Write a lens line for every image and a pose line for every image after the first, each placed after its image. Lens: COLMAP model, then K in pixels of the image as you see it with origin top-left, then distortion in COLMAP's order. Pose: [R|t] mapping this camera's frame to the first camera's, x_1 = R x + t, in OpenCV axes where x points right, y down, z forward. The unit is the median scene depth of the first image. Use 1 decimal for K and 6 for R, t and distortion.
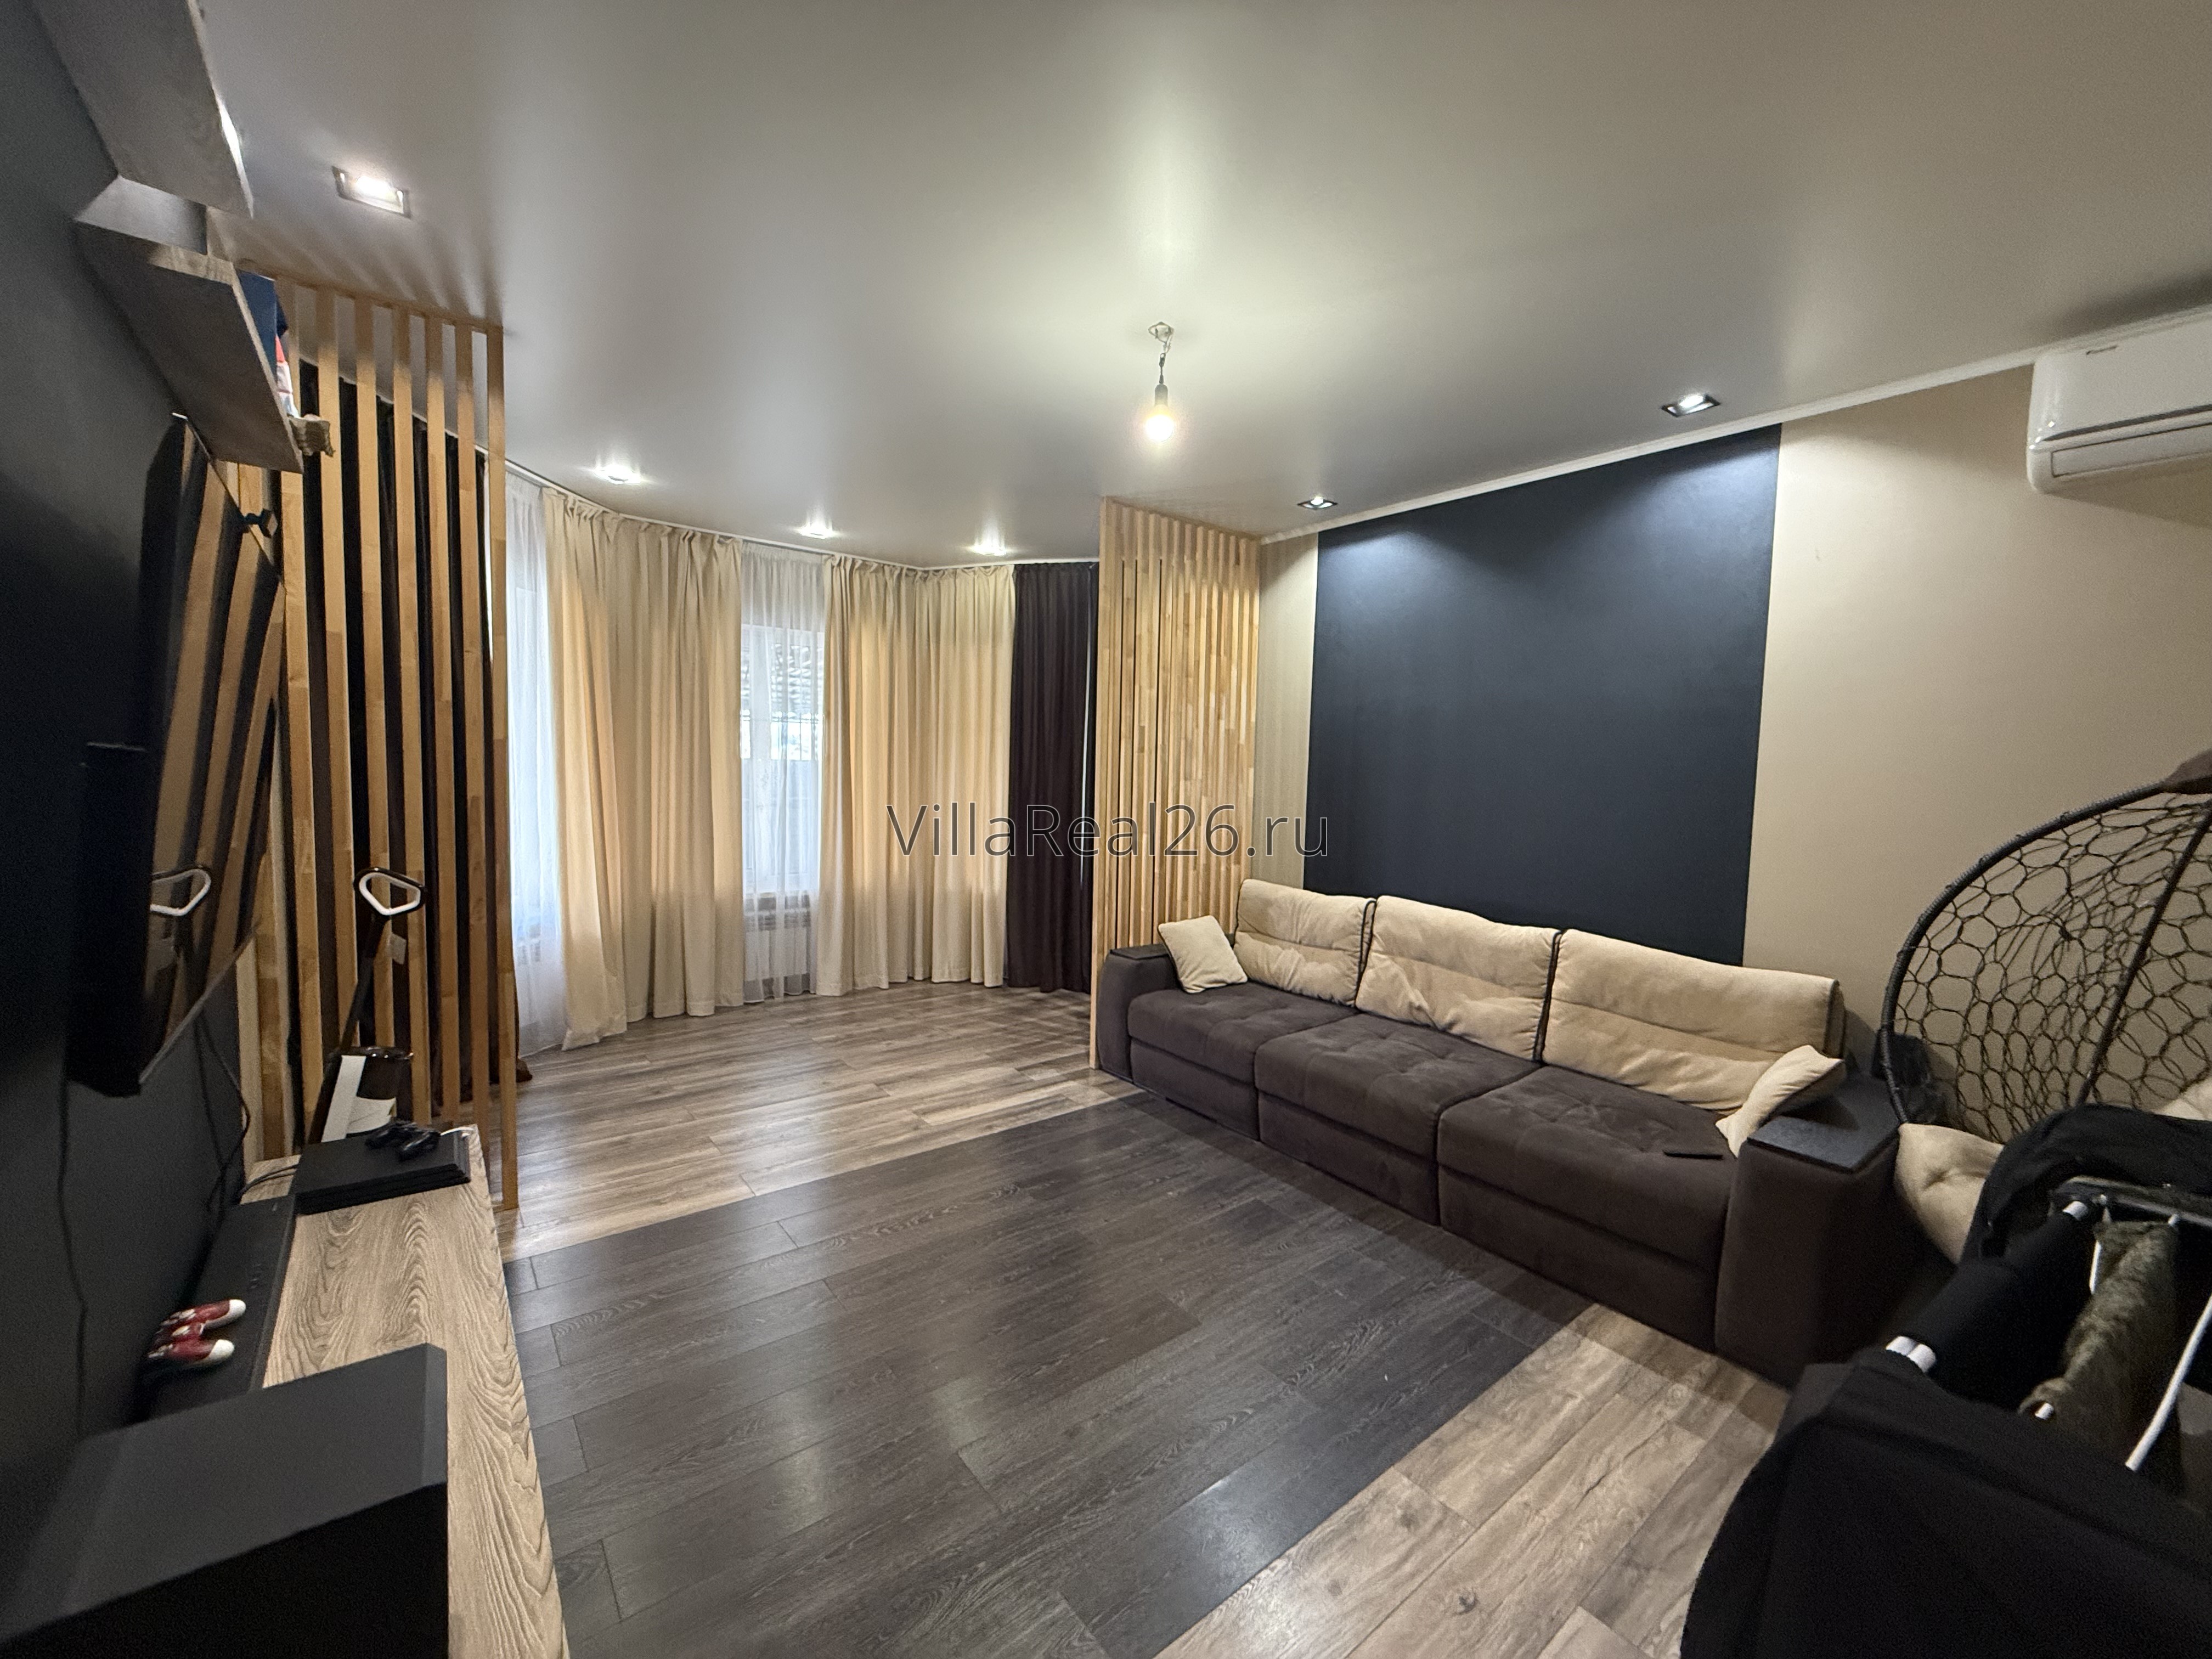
lens RADIAL K [[883.2, 0, 1099.3], [0, 883.2, 823.3], [0, 0, 1]] dist [-0.001360, 0.000784]
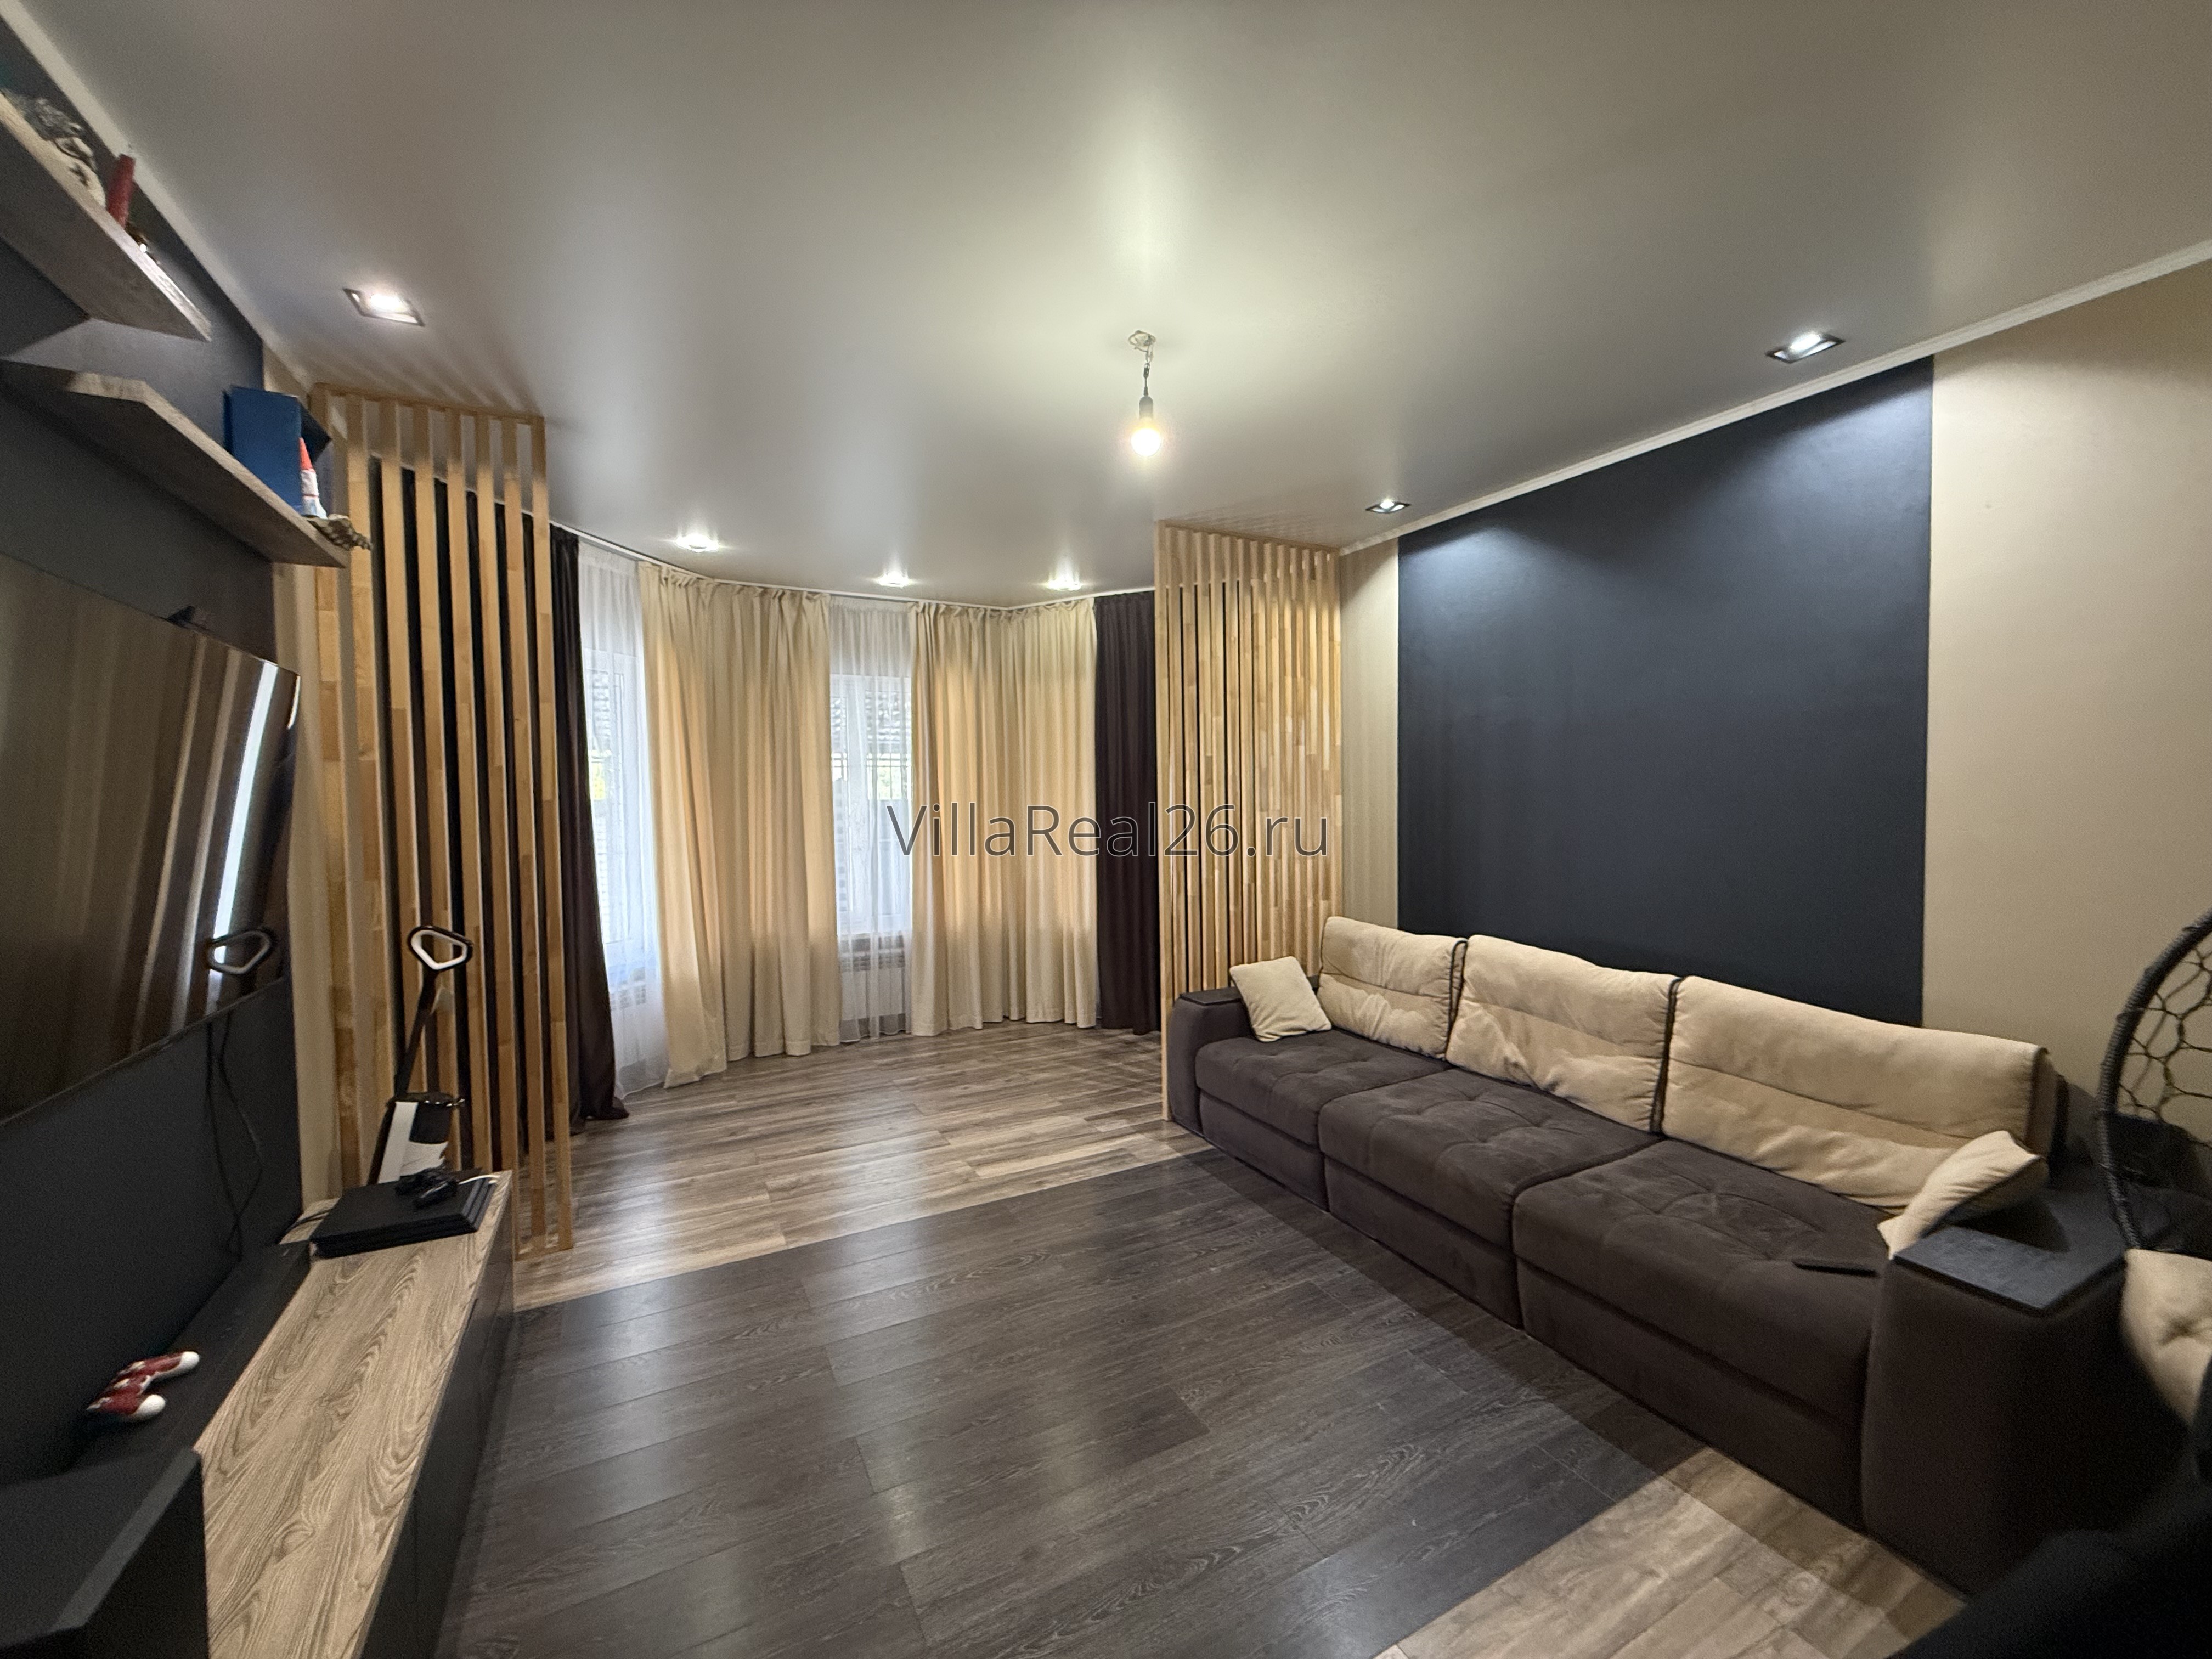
lens RADIAL K [[883.2, 0, 1099.3], [0, 883.2, 823.3], [0, 0, 1]] dist [-0.001360, 0.000784]
pose [[0.983305, -0.031661, -0.179190, 0.122113], [0.025825, 0.999060, -0.034806, -0.009985], [0.180124, 0.029598, 0.983199, 0.059771]]
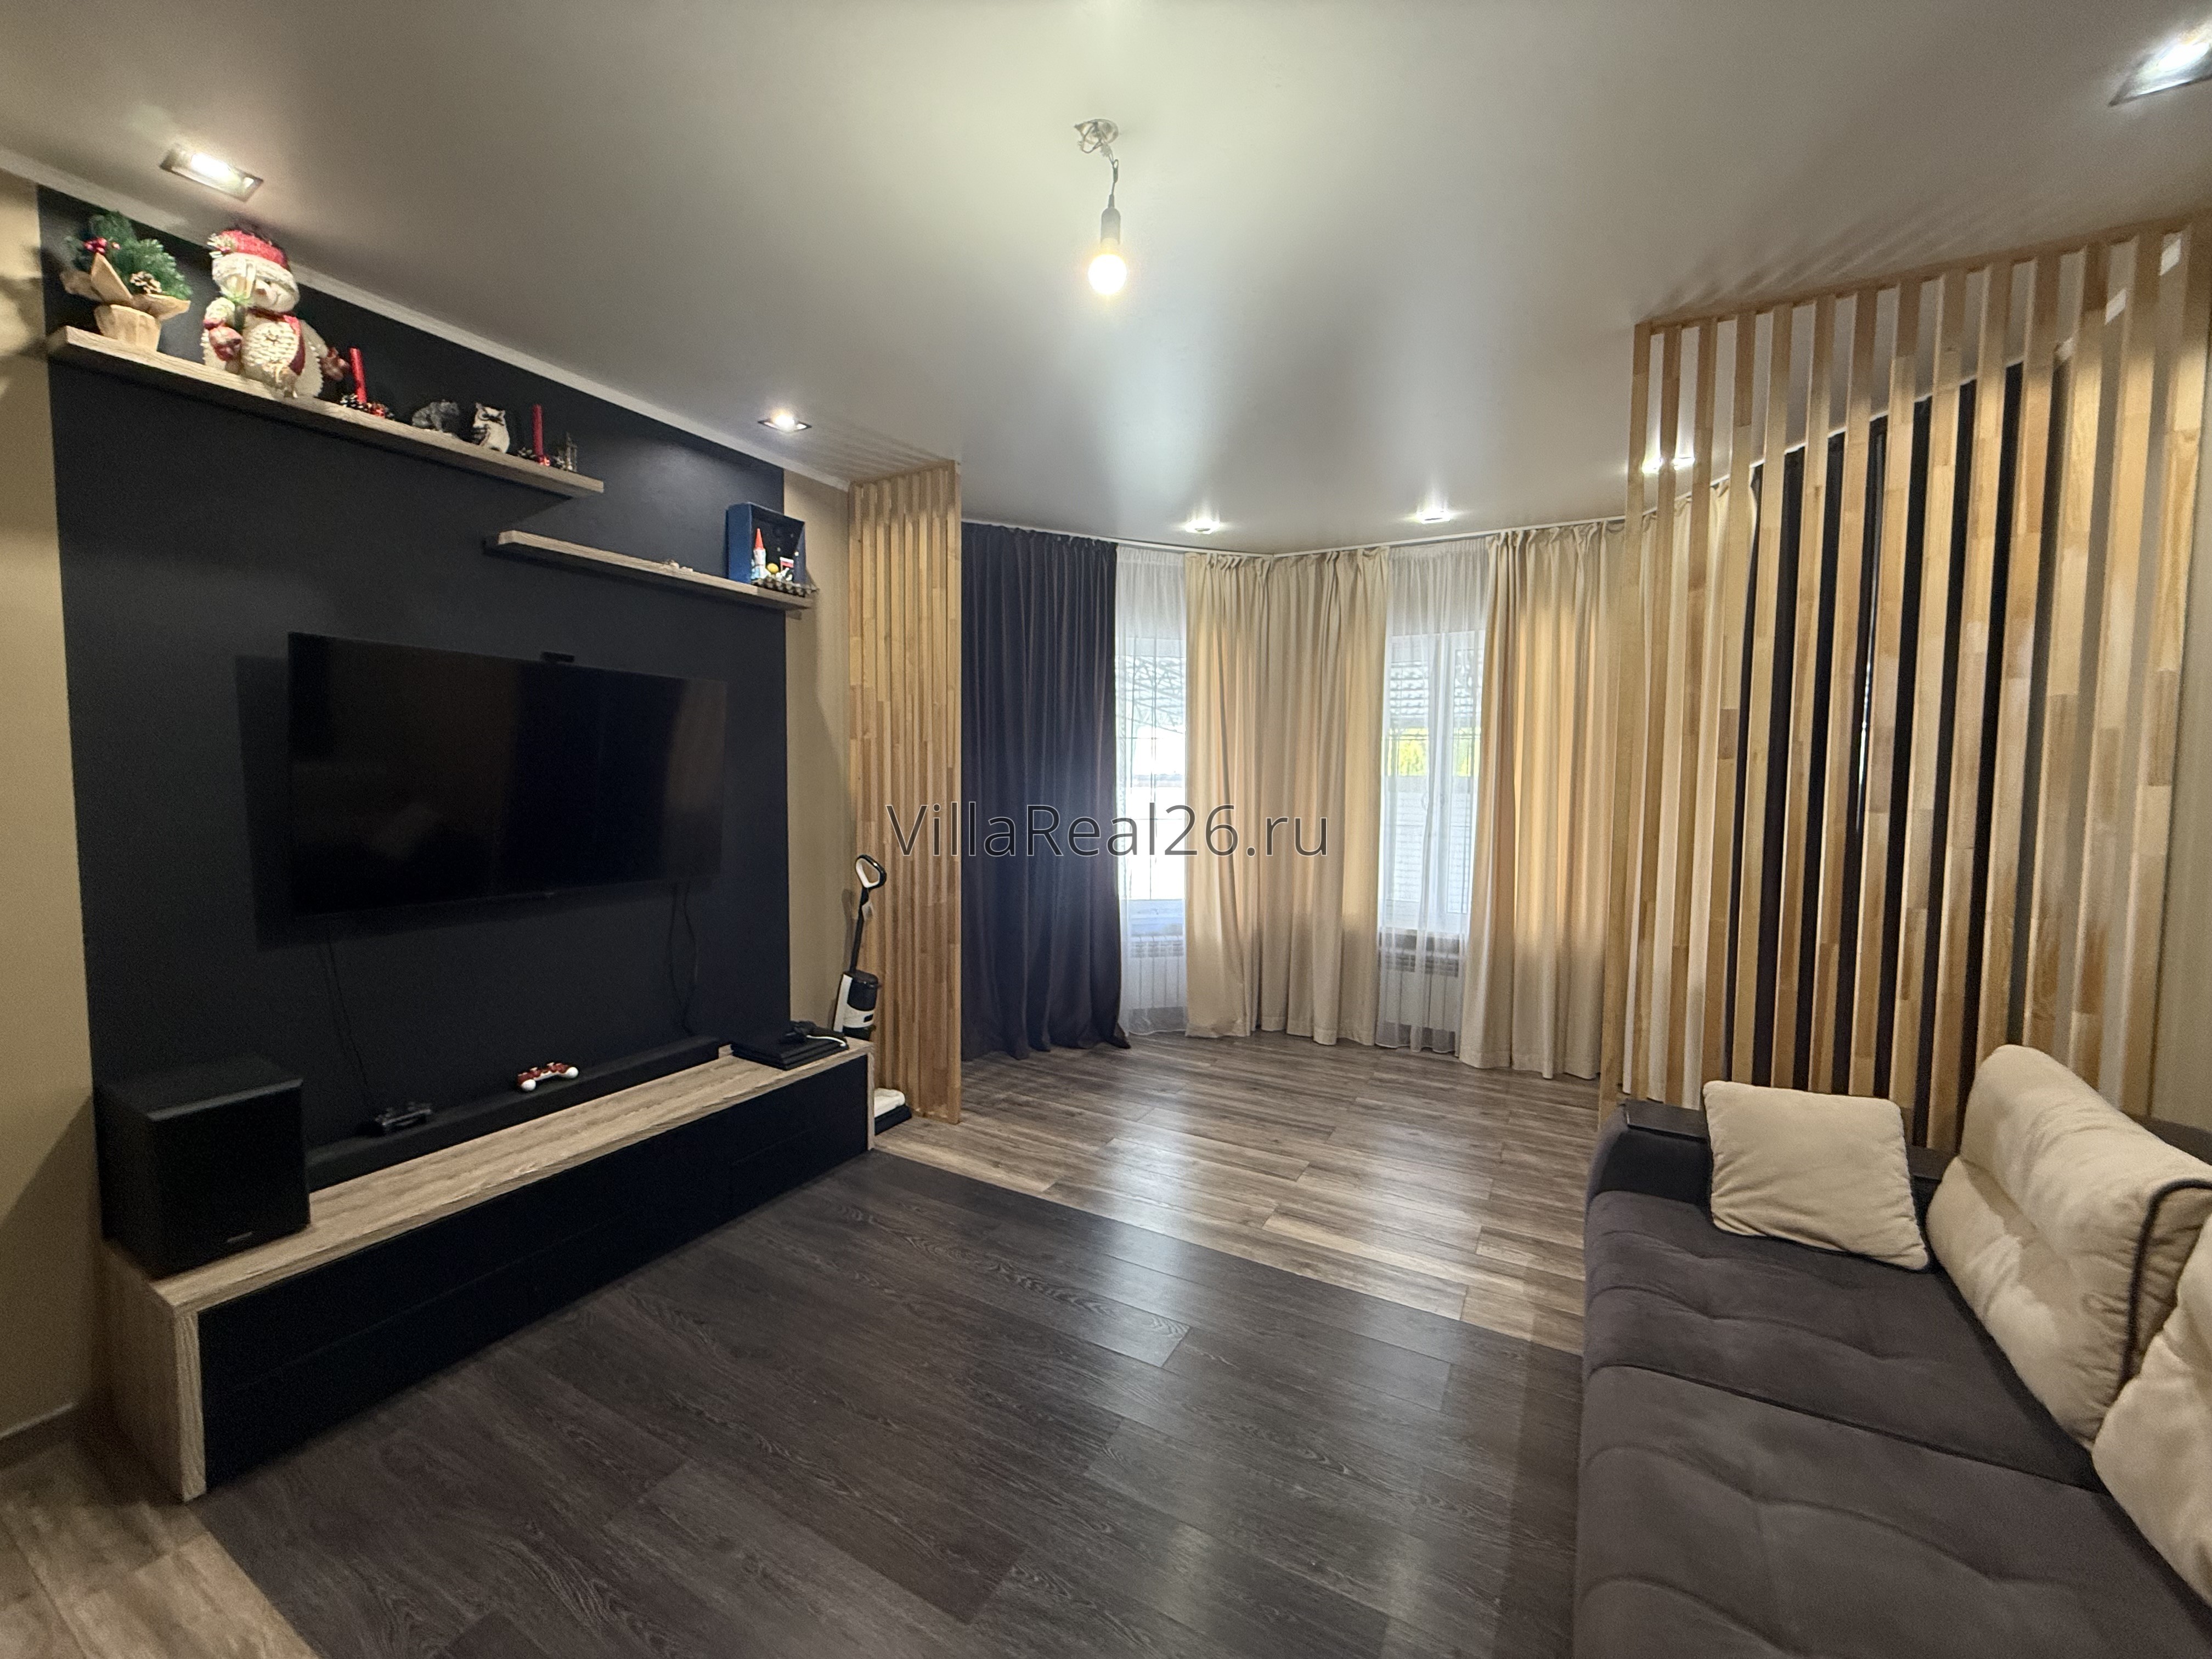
lens RADIAL K [[883.2, 0, 1099.3], [0, 883.2, 823.3], [0, 0, 1]] dist [-0.001360, 0.000784]
pose [[0.386177, 0.030248, -0.921929, 0.488568], [-0.059036, 0.998224, 0.008022, -0.026700], [0.920534, 0.051329, 0.387276, 0.529268]]
